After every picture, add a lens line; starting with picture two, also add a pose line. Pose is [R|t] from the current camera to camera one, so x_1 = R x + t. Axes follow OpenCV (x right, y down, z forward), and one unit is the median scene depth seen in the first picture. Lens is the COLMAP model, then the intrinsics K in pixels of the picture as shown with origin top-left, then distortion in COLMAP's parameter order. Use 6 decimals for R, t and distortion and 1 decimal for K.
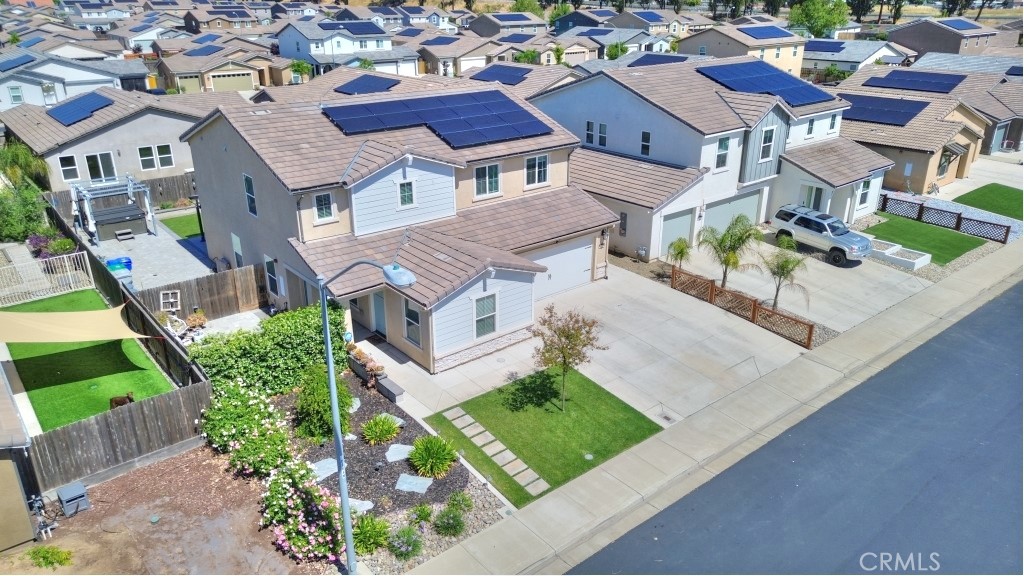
lens RADIAL K [[723.8, 0, 512.0], [0, 723.8, 288.0], [0, 0, 1]] dist [0.066307, -0.069611]
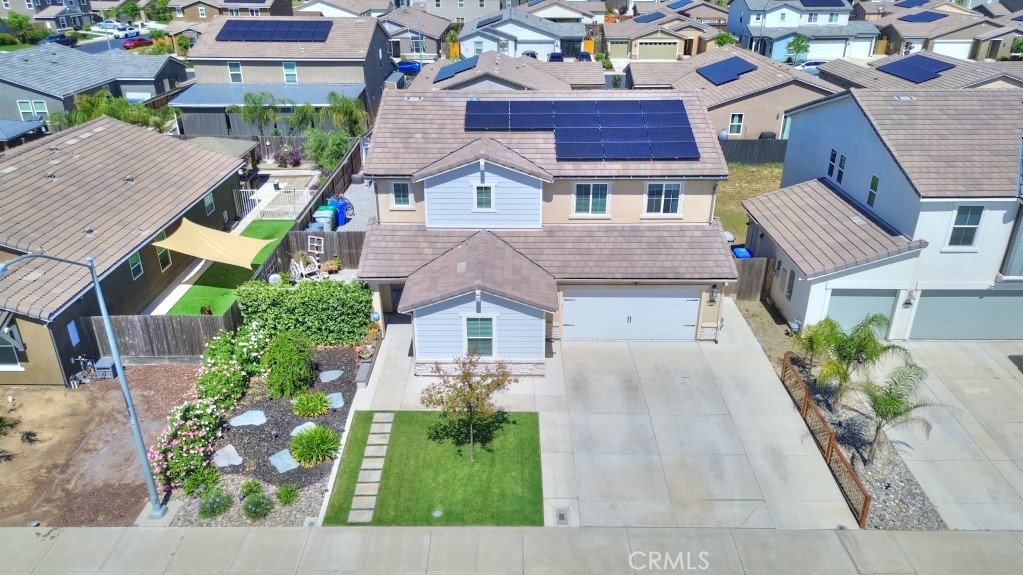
lens RADIAL K [[723.1, 0, 511.5], [0, 723.1, 287.5], [0, 0, 1]] dist [0.066307, -0.069611]
pose [[0.769074, 0.272821, -0.578009, 0.447941], [-0.243172, 0.961213, 0.130140, -0.134954], [0.591095, 0.040468, 0.805586, 0.200865]]
